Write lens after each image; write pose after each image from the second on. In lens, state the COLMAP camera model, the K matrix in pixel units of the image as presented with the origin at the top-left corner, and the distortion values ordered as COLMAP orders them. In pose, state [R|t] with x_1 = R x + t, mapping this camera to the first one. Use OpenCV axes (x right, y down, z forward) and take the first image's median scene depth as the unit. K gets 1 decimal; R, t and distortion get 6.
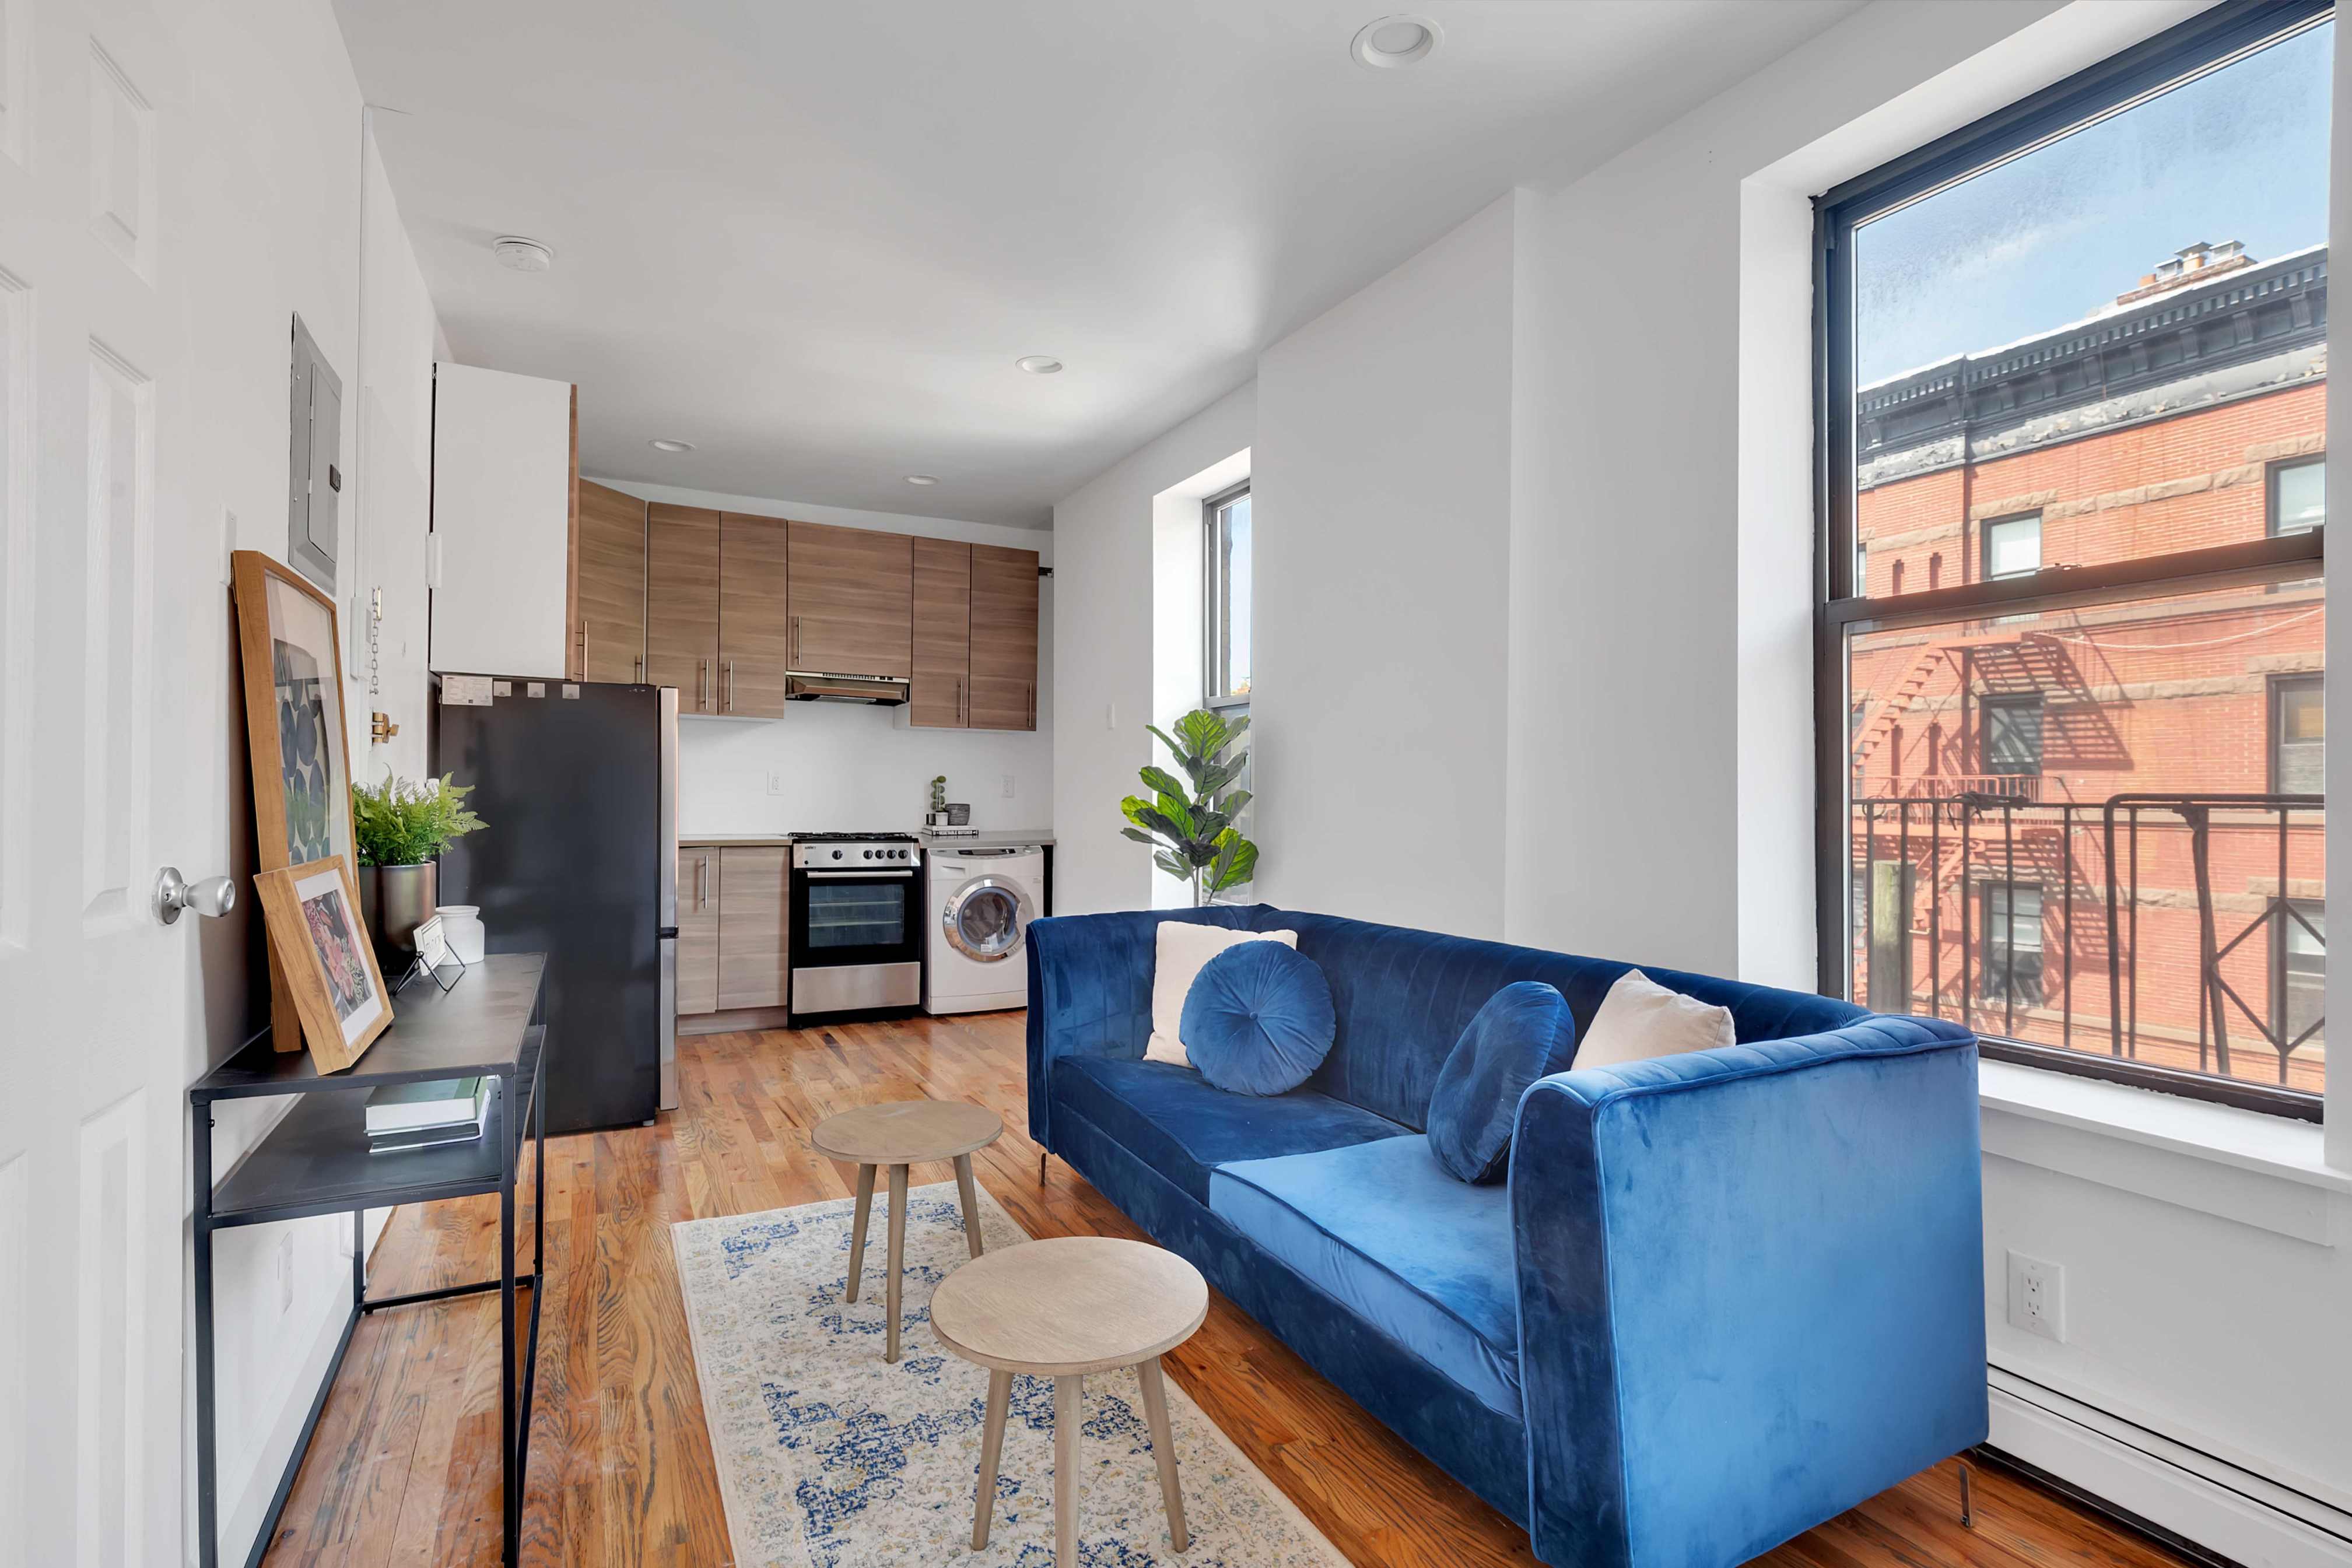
lens RADIAL K [[1107.4, 0, 1206.0], [0, 1107.4, 783.7], [0, 0, 1]] dist [0.011305, -0.002167]
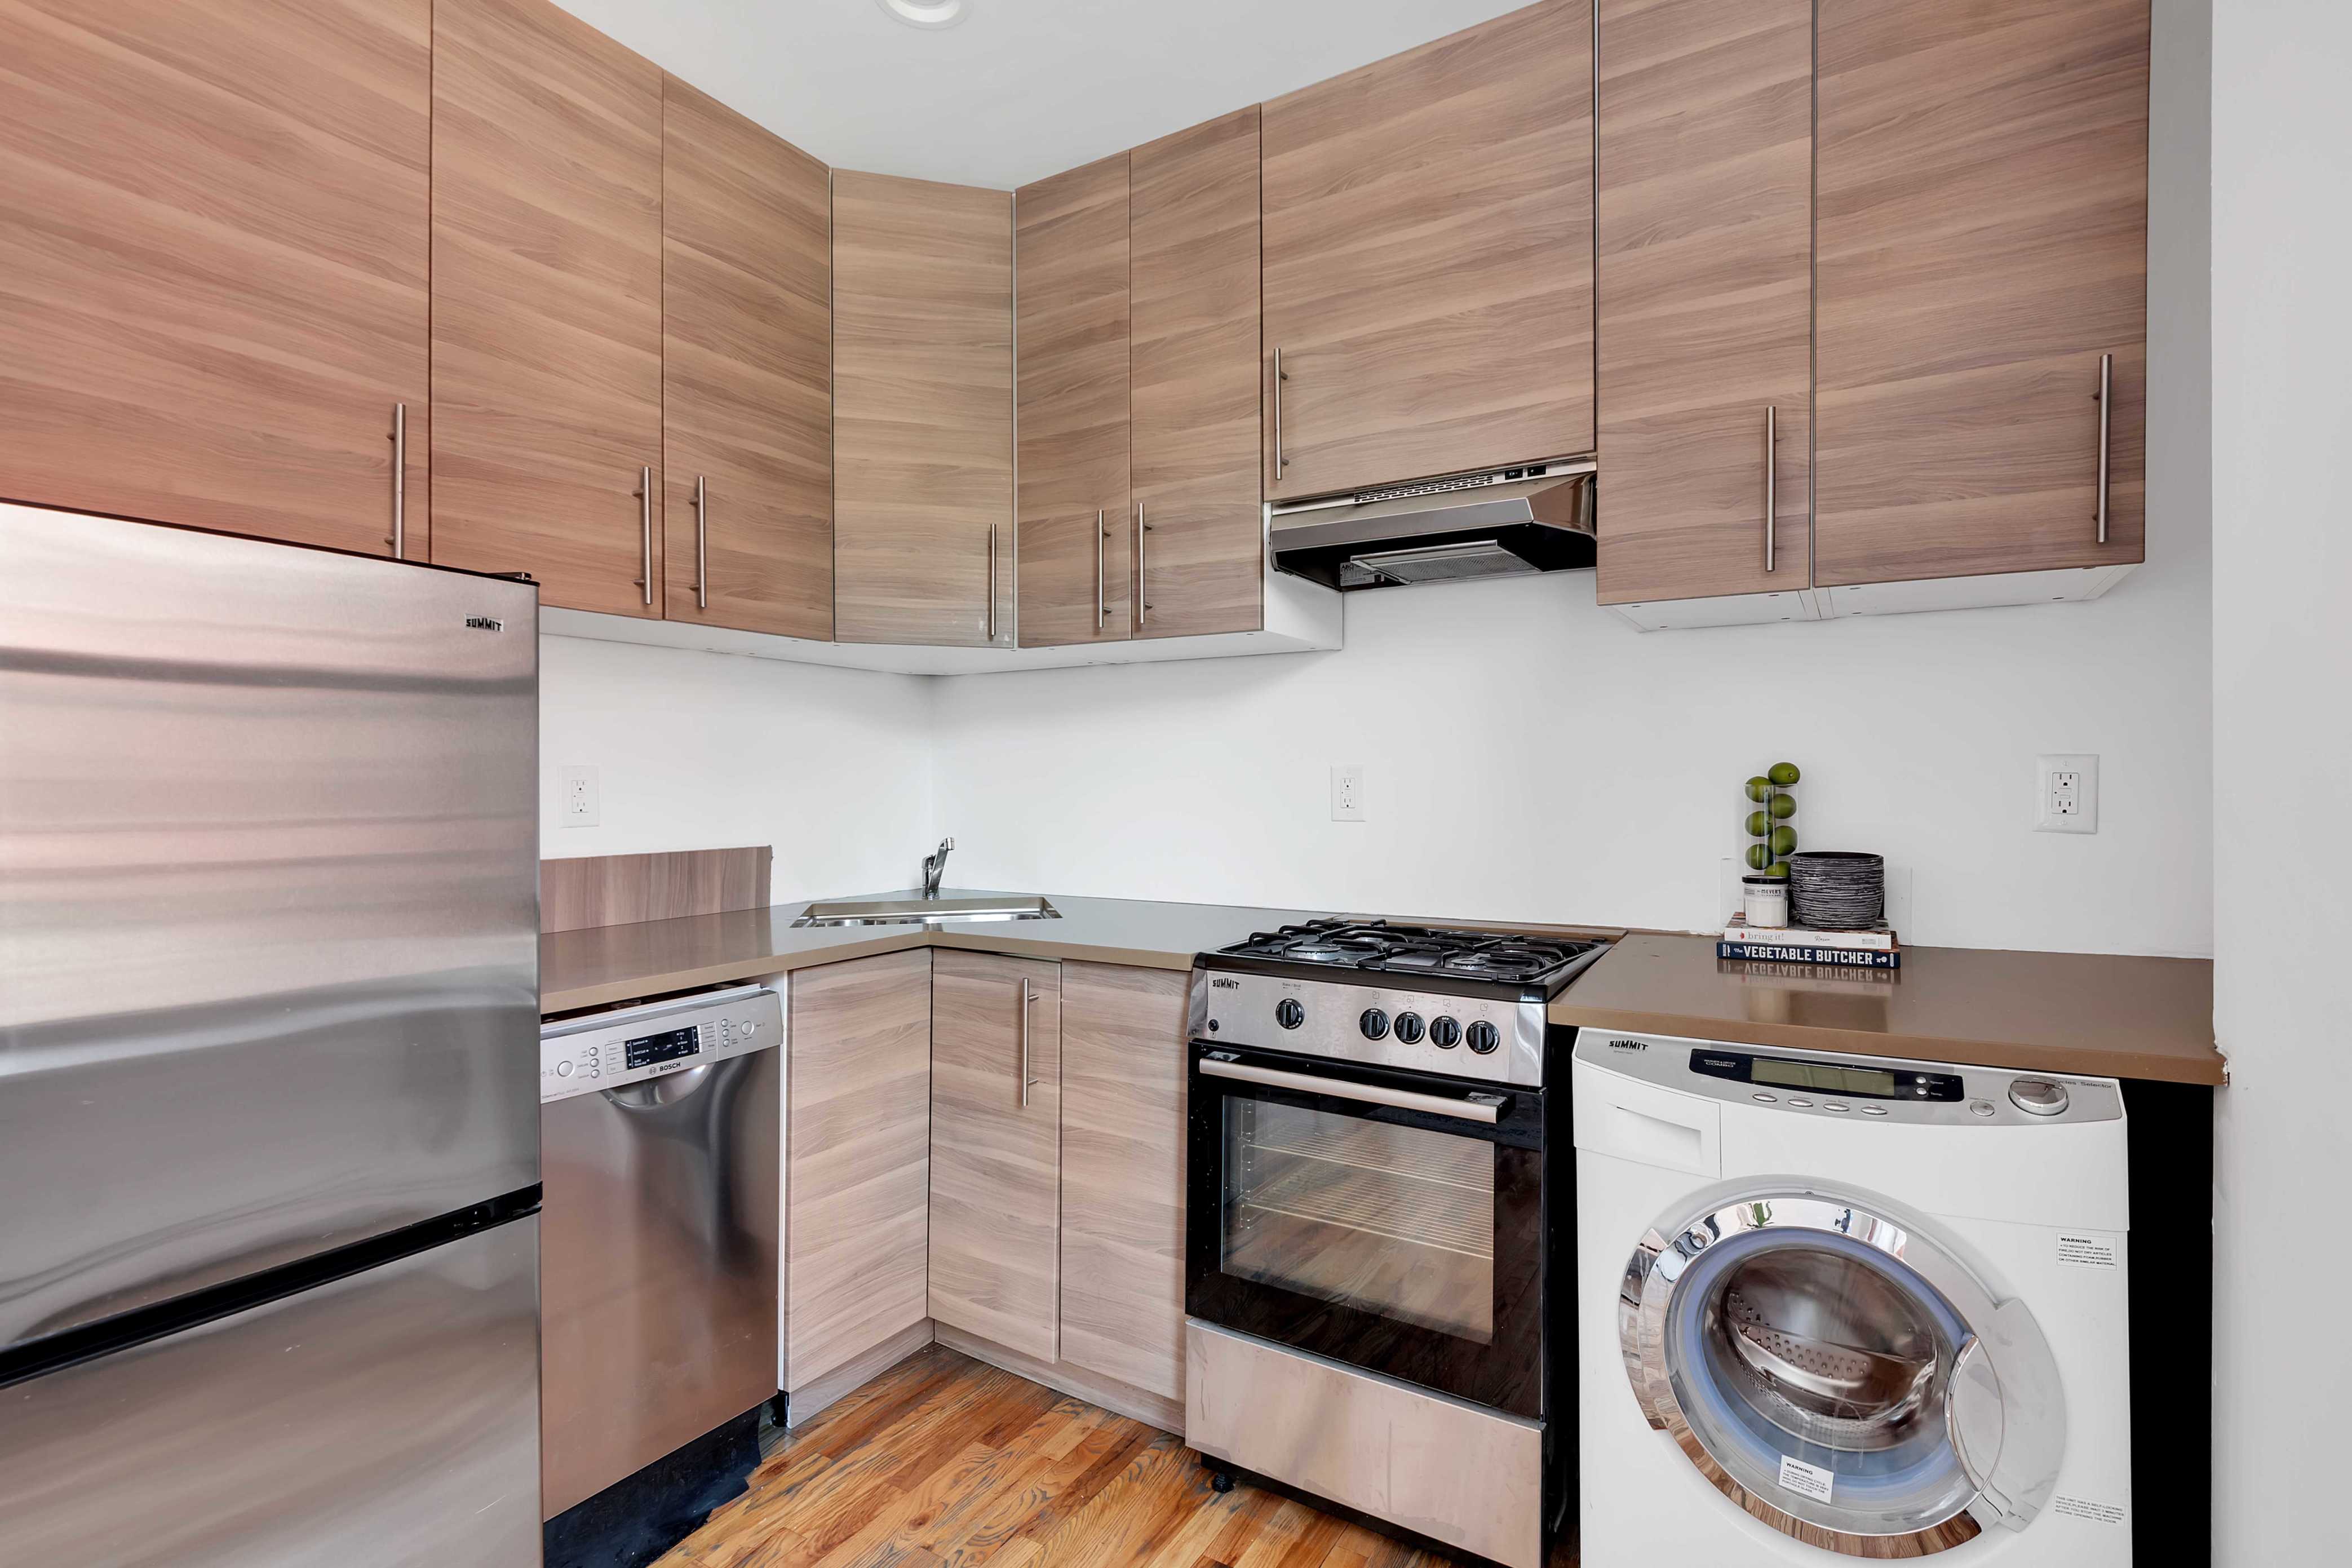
lens RADIAL K [[1107.5, 0, 1220.3], [0, 1107.5, 797.5], [0, 0, 1]] dist [0.011305, -0.002167]
pose [[0.508204, -0.003410, -0.861230, -0.055863], [0.018598, 0.999802, 0.007016, -0.003085], [0.861036, -0.019583, 0.508167, 0.789445]]
